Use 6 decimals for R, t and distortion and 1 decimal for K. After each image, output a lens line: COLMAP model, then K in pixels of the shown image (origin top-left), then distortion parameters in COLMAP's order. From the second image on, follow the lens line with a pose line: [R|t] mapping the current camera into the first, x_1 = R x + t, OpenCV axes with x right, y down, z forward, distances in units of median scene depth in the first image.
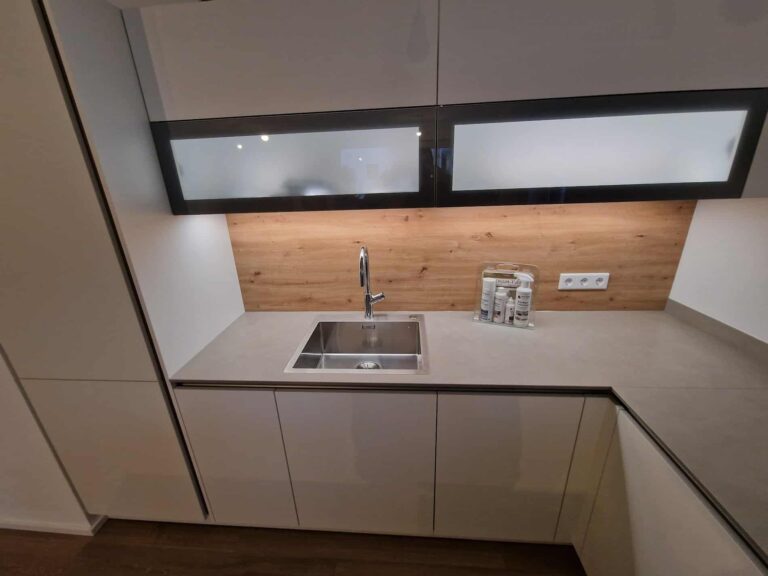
lens RADIAL K [[313.2, 0, 380.9], [0, 313.2, 284.4], [0, 0, 1]] dist [-0.001257, -0.000187]
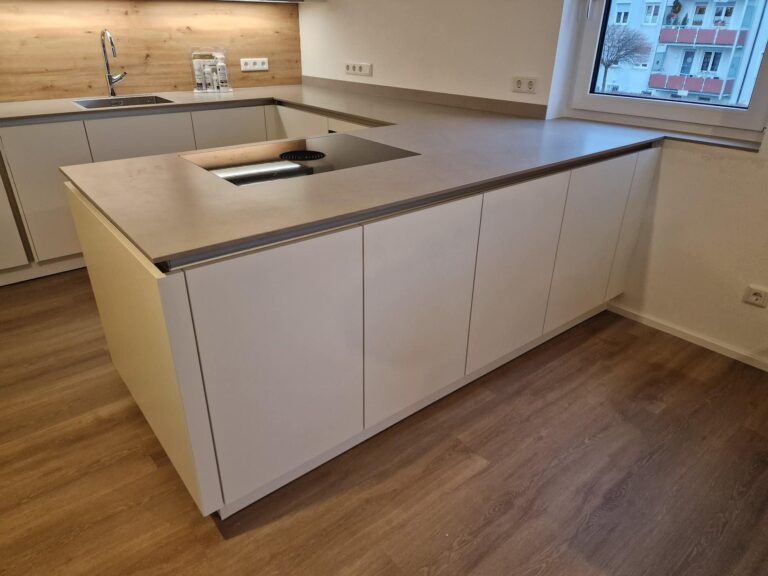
lens RADIAL K [[517.8, 0, 382.8], [0, 517.8, 296.7], [0, 0, 1]] dist [0.066802, -0.073618]
pose [[0.730103, -0.270249, 0.627627, -0.849833], [0.195897, 0.962698, 0.186645, 0.748369], [-0.654656, -0.013320, 0.755809, -1.425126]]
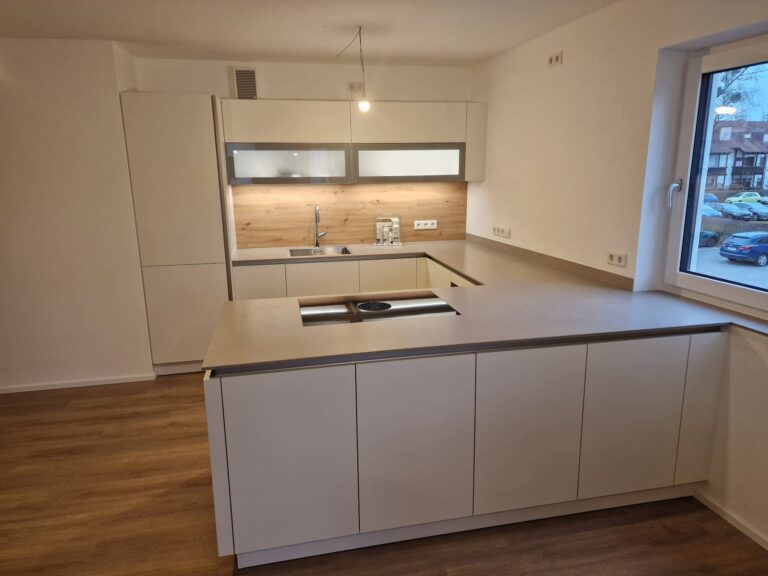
lens RADIAL K [[515.3, 0, 384.0], [0, 515.3, 288.0], [0, 0, 1]] dist [0.073072, -0.076099]
pose [[0.959376, -0.033340, 0.280153, -0.535548], [0.069272, 0.990433, -0.119352, 0.758917], [-0.273494, 0.133910, 0.952507, -1.989870]]
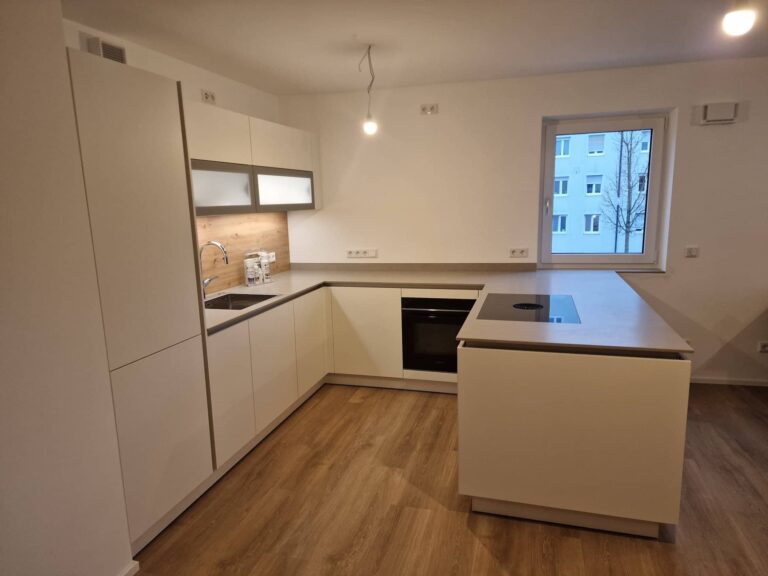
lens RADIAL K [[517.8, 0, 382.8], [0, 517.8, 296.7], [0, 0, 1]] dist [0.066802, -0.073618]
pose [[0.201968, -0.145962, 0.968454, -2.169418], [0.352532, 0.933387, 0.067157, 0.228951], [-0.913745, 0.327848, 0.239971, -0.250272]]
